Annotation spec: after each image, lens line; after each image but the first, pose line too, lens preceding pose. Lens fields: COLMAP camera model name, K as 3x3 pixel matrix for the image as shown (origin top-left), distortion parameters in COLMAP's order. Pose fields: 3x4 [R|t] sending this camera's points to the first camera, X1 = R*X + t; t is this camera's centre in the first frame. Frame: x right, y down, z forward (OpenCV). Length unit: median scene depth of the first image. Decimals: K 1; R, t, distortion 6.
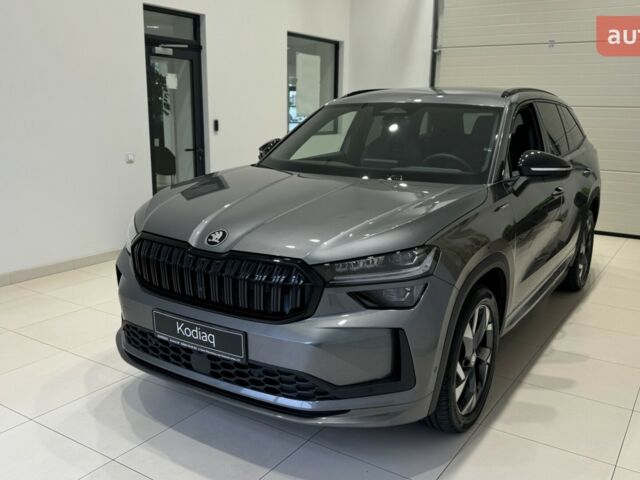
lens RADIAL K [[596.2, 0, 320.0], [0, 596.2, 240.0], [0, 0, 1]] dist [0.161120, -0.328640]
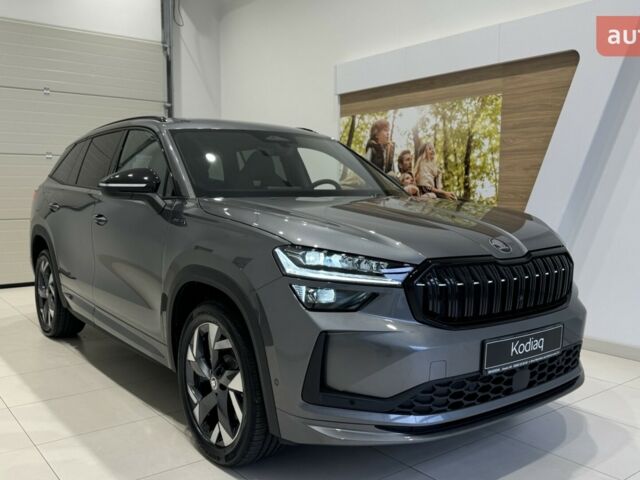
lens RADIAL K [[596.2, 0, 320.0], [0, 596.2, 240.0], [0, 0, 1]] dist [0.161120, -0.328640]
pose [[0.330760, -0.099579, 0.938446, -1.087665], [0.206246, 0.978006, 0.031085, -0.094504], [-0.920902, 0.183269, 0.344023, 0.863983]]
